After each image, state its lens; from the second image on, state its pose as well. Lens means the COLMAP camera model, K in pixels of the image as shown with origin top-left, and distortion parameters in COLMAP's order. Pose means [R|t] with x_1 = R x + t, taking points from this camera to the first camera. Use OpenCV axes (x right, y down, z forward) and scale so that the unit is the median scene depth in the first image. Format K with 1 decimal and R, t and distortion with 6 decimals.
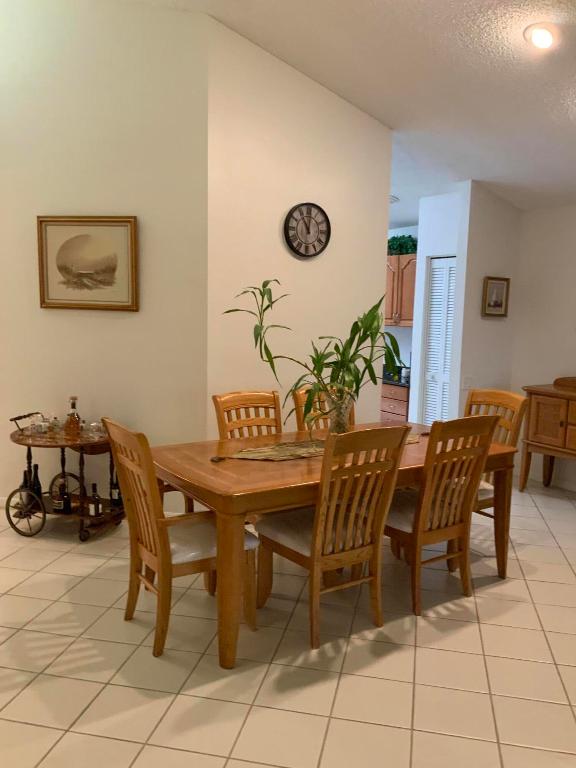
lens RADIAL K [[637.2, 0, 290.1], [0, 637.2, 398.1], [0, 0, 1]] dist [0.016932, -0.023214]
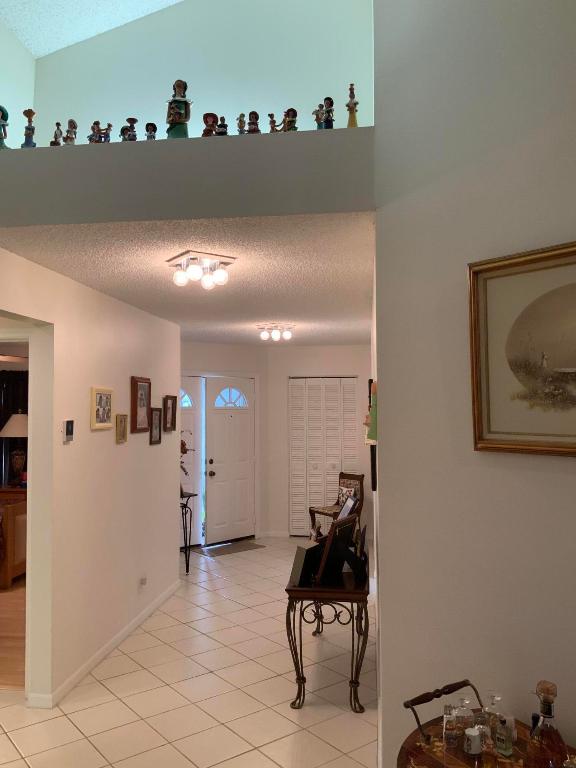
lens RADIAL K [[637.2, 0, 283.0], [0, 637.2, 380.3], [0, 0, 1]] dist [0.016932, -0.023214]
pose [[0.746317, -0.062955, -0.662606, -0.183362], [-0.063266, 0.984299, -0.164778, -0.107492], [0.662577, 0.164898, 0.730617, 0.561138]]
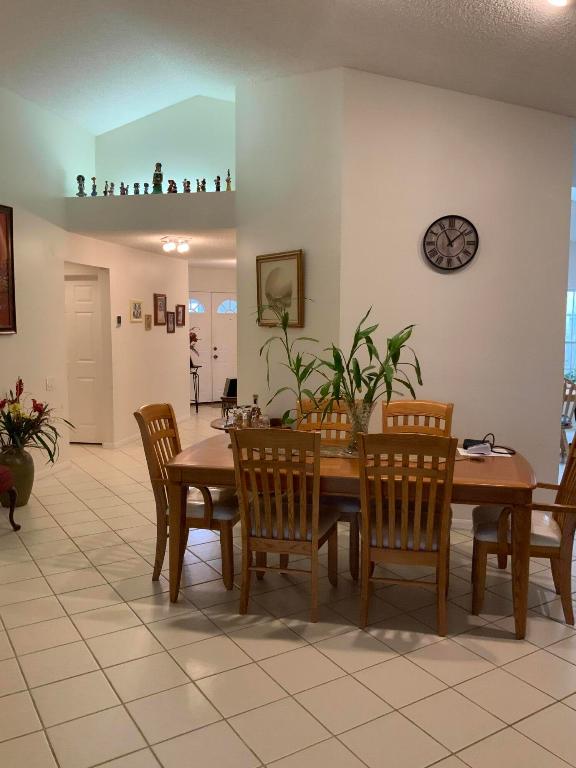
lens RADIAL K [[637.2, 0, 295.8], [0, 637.2, 398.1], [0, 0, 1]] dist [0.016932, -0.023214]
pose [[0.690972, 0.065534, -0.719905, 0.618529], [-0.086827, 0.996196, 0.007347, -0.011389], [0.717648, 0.057430, 0.694034, 0.164585]]
